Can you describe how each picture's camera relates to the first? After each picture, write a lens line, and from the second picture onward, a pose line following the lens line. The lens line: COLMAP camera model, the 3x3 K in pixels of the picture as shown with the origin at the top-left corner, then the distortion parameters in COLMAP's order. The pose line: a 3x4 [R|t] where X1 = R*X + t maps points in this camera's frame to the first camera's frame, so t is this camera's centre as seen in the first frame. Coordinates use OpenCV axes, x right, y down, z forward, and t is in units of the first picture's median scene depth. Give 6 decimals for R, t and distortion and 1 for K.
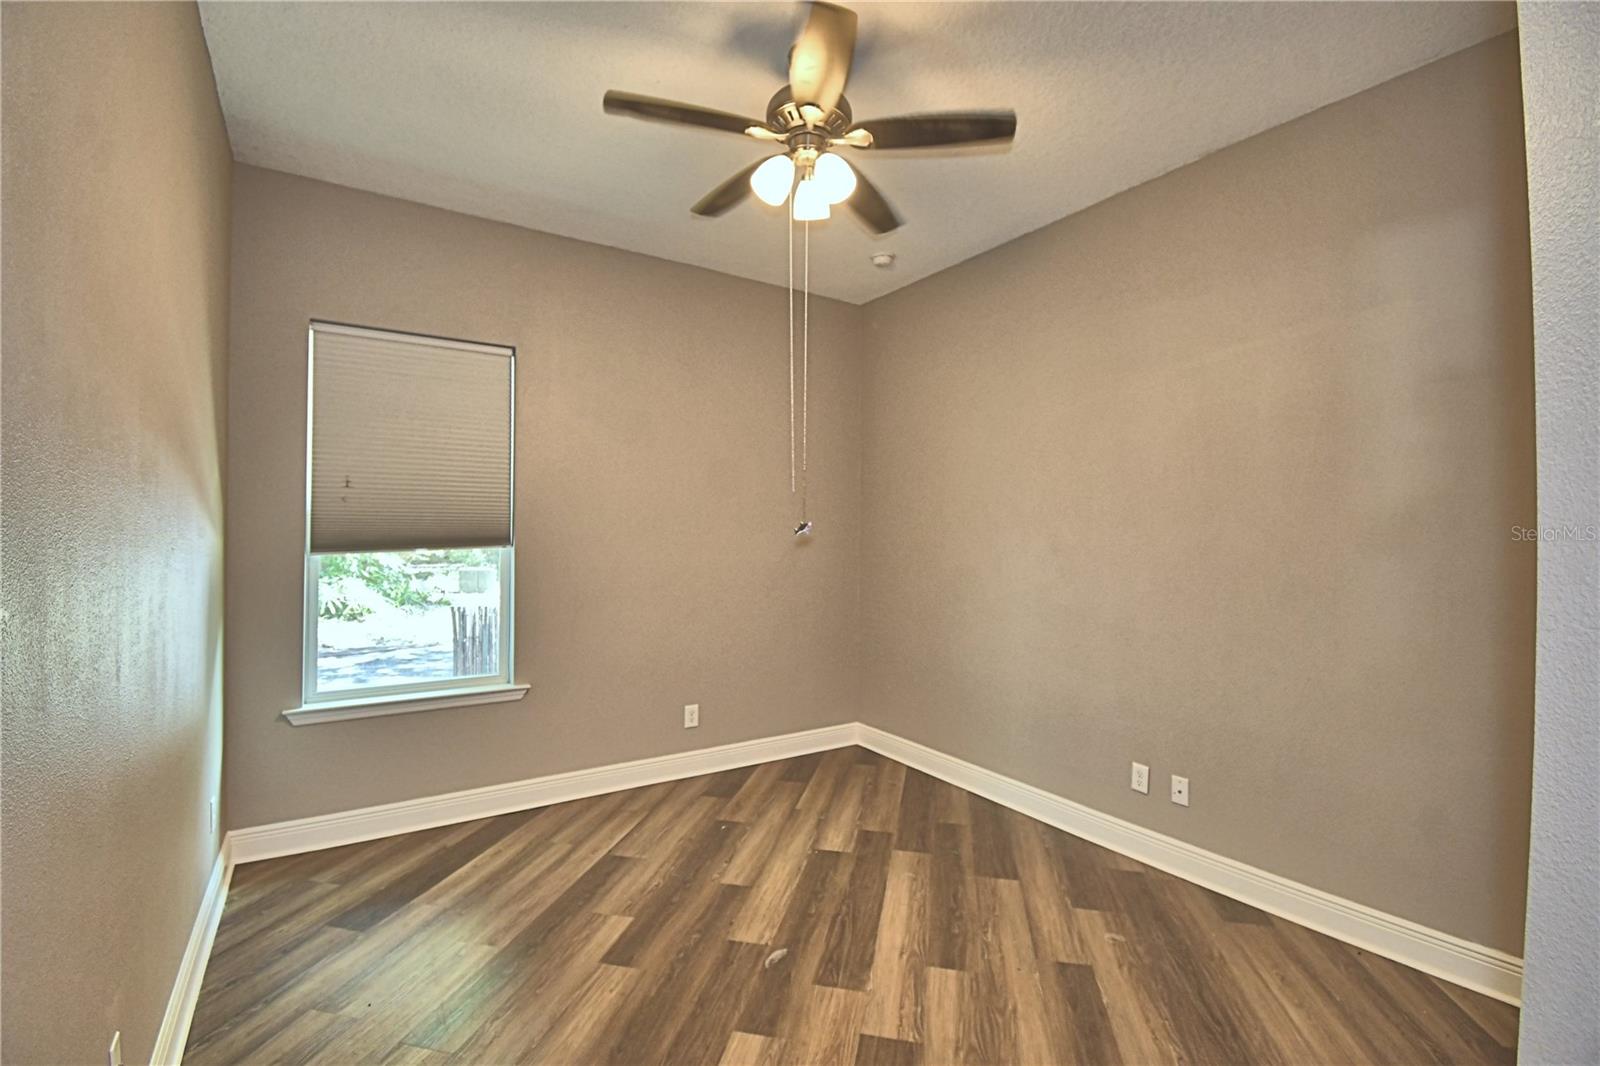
lens RADIAL K [[700.5, 0, 802.1], [0, 700.5, 528.5], [0, 0, 1]] dist [0.001898, -0.013449]
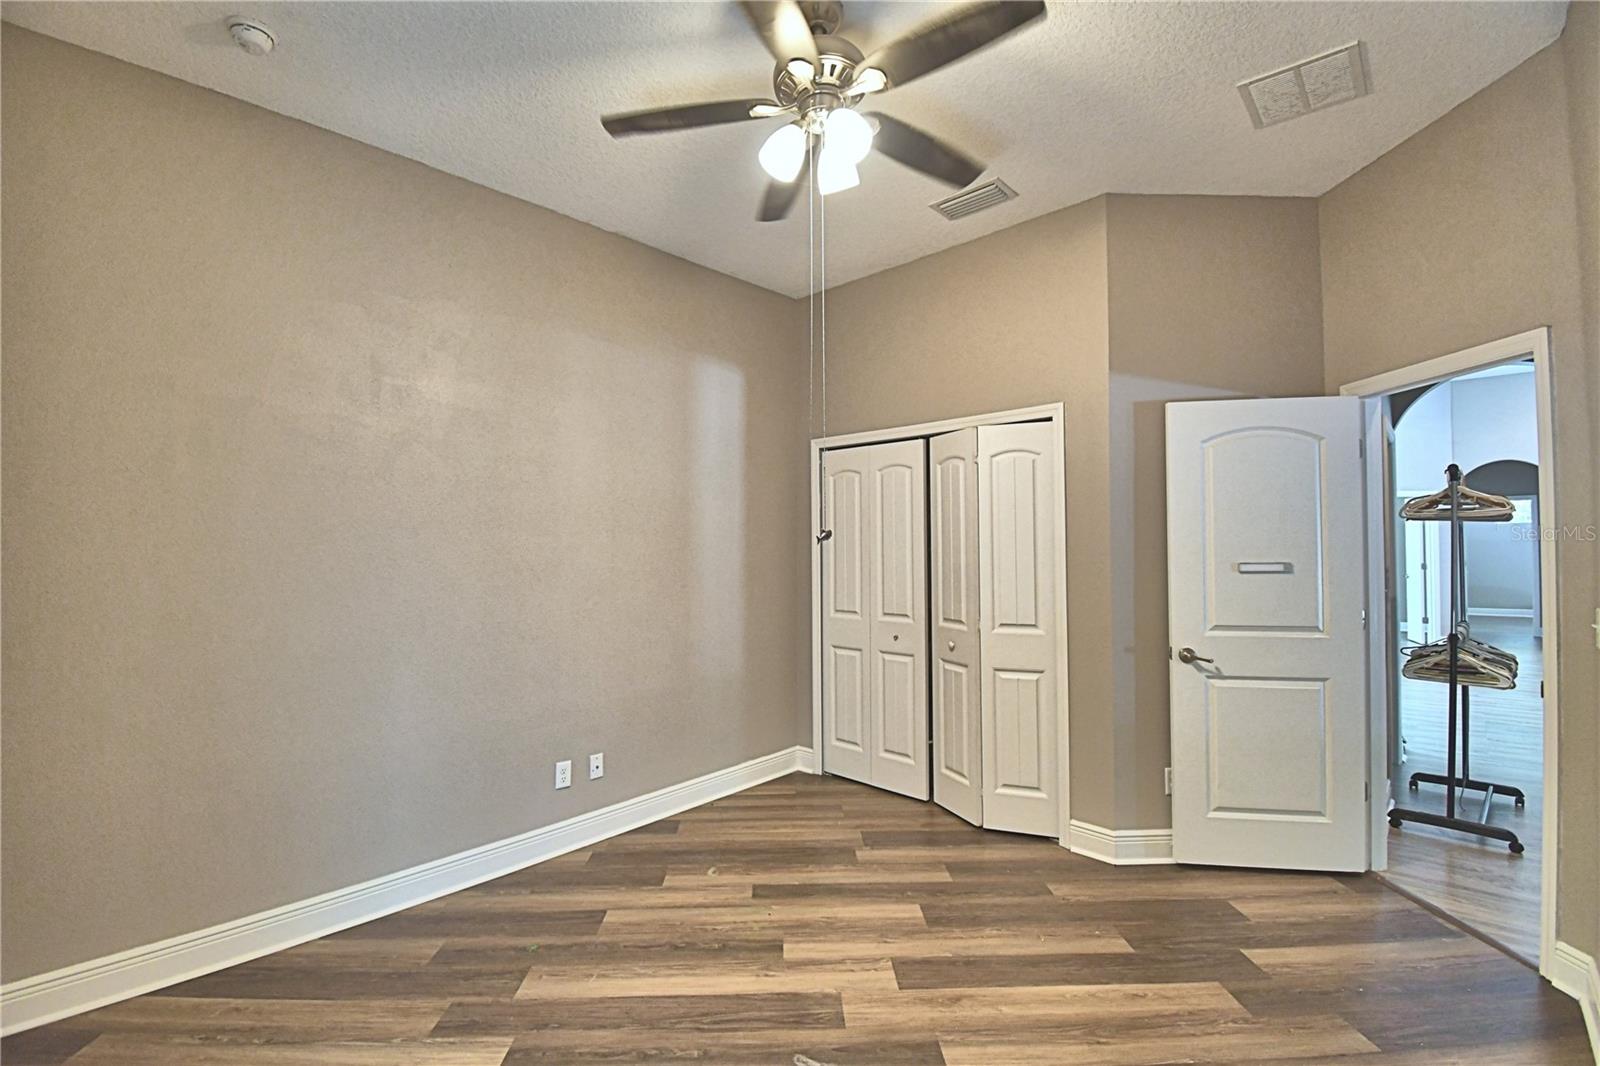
lens RADIAL K [[700.5, 0, 774.4], [0, 700.5, 533.8], [0, 0, 1]] dist [0.001898, -0.013449]
pose [[-0.211750, 0.009530, 0.977277, -0.874484], [-0.005397, 0.999926, -0.010920, 0.002962], [-0.977309, -0.007586, -0.211683, 1.285174]]
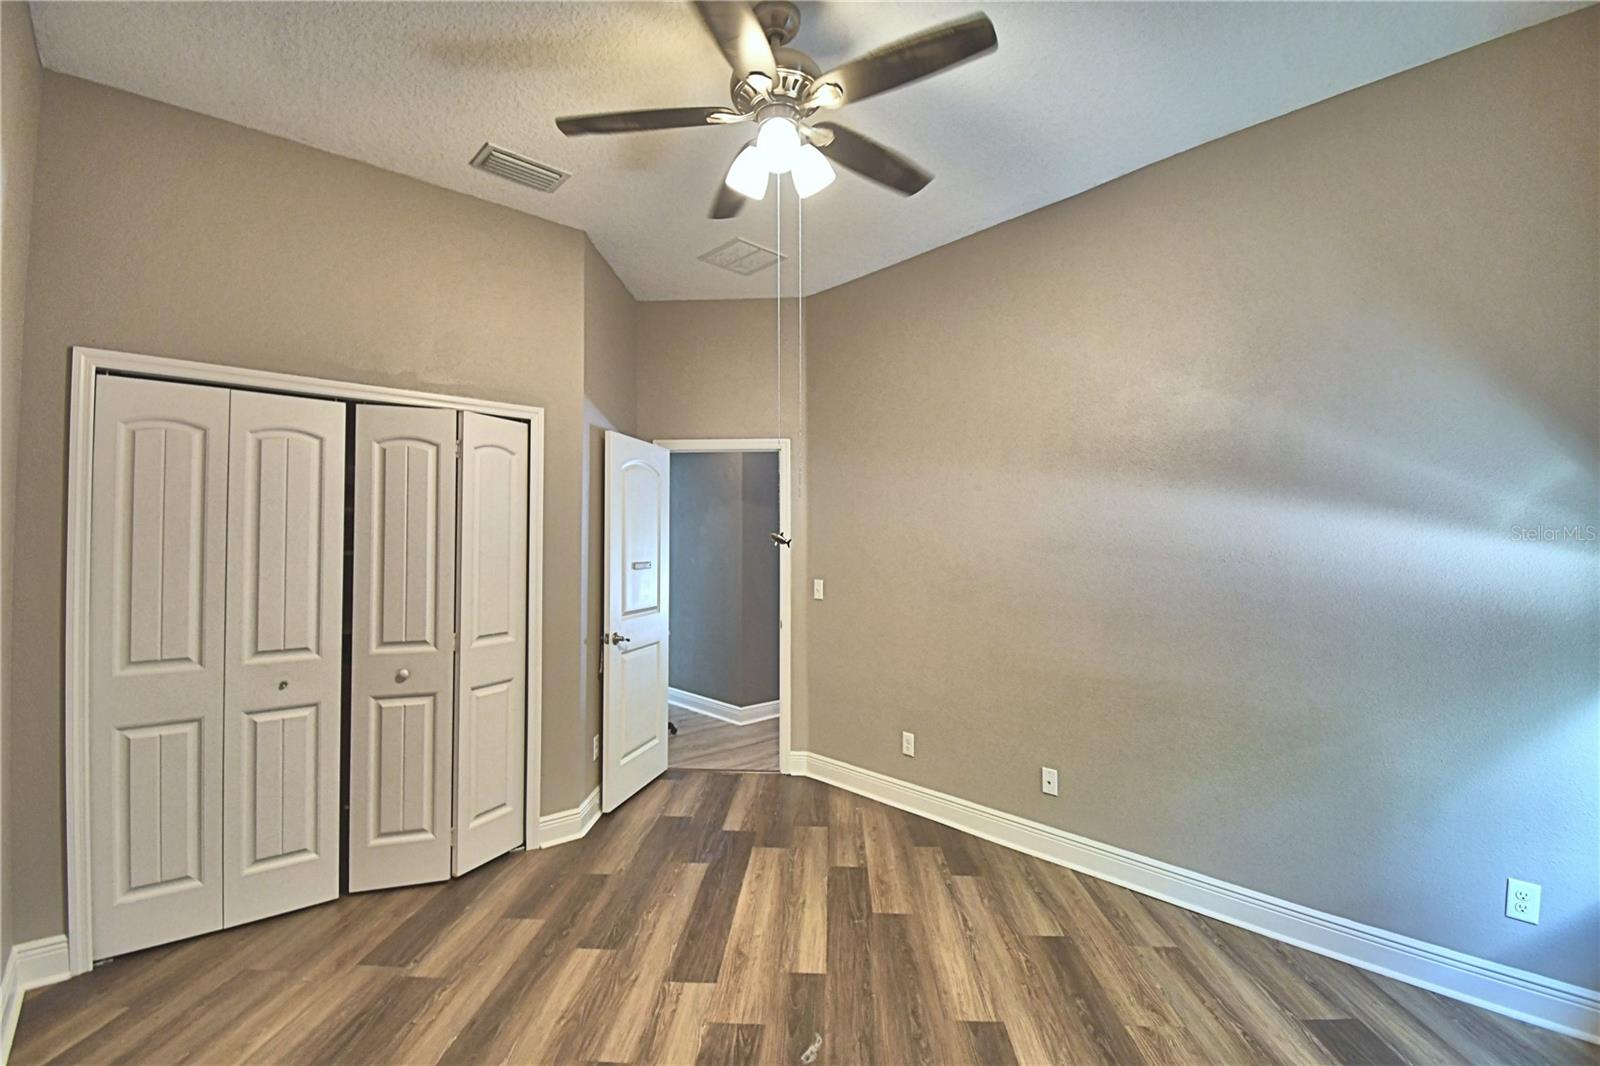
lens RADIAL K [[700.5, 0, 804.5], [0, 700.5, 532.1], [0, 0, 1]] dist [0.001898, -0.013449]
pose [[-0.986455, -0.010779, -0.163677, 0.121985], [-0.005320, 0.999416, -0.033751, 0.019963], [0.163945, -0.032423, -0.985937, 1.942952]]
